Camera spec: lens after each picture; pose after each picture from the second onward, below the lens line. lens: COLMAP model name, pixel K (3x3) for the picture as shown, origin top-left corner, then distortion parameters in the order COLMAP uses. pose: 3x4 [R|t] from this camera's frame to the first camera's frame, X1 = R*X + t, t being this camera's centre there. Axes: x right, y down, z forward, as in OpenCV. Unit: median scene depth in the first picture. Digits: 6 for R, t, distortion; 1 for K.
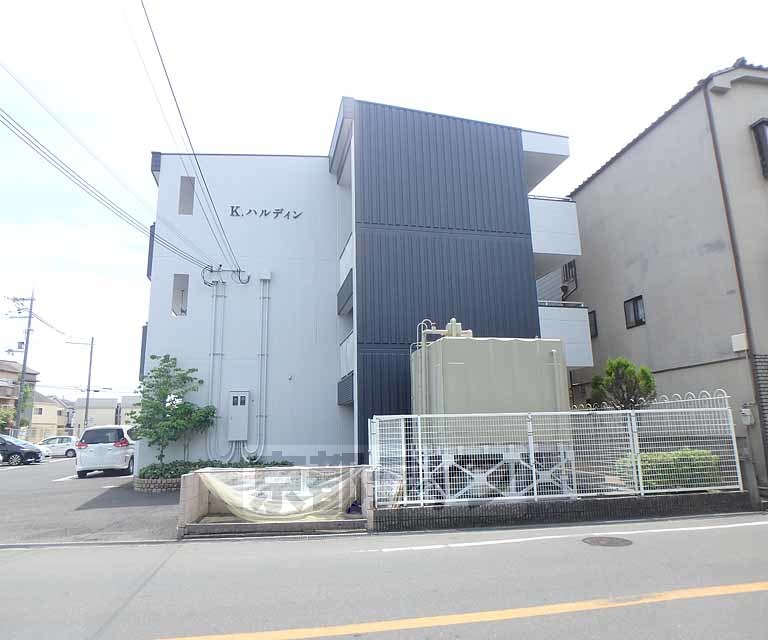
lens RADIAL K [[506.0, 0, 381.1], [0, 506.0, 306.8], [0, 0, 1]] dist [0.000576, 0.000402]
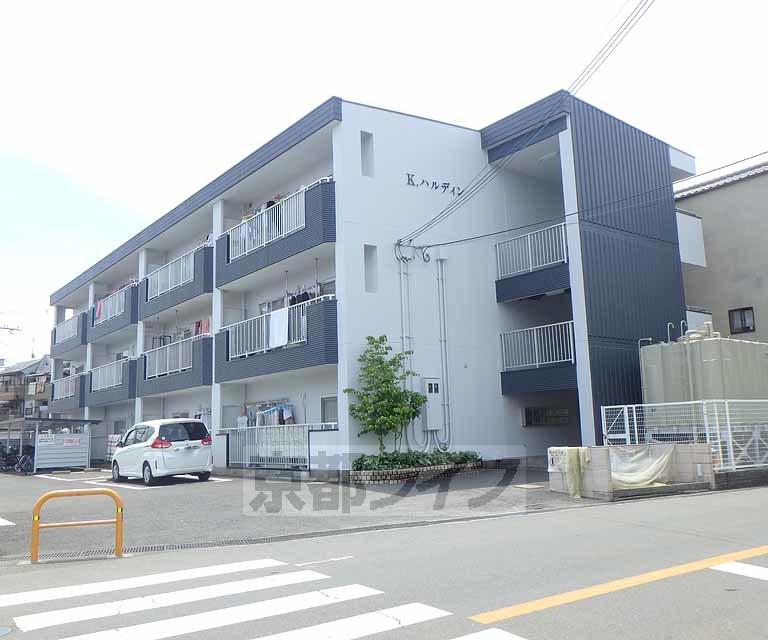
lens RADIAL K [[693.1, 0, 384.0], [0, 693.1, 320.0], [0, 0, 1]] dist [0.045700, 0.005561]
pose [[0.895675, 0.057114, 0.441025, -0.965279], [-0.089321, 0.994613, 0.052595, -0.002010], [-0.435646, -0.086501, 0.895952, -0.117102]]
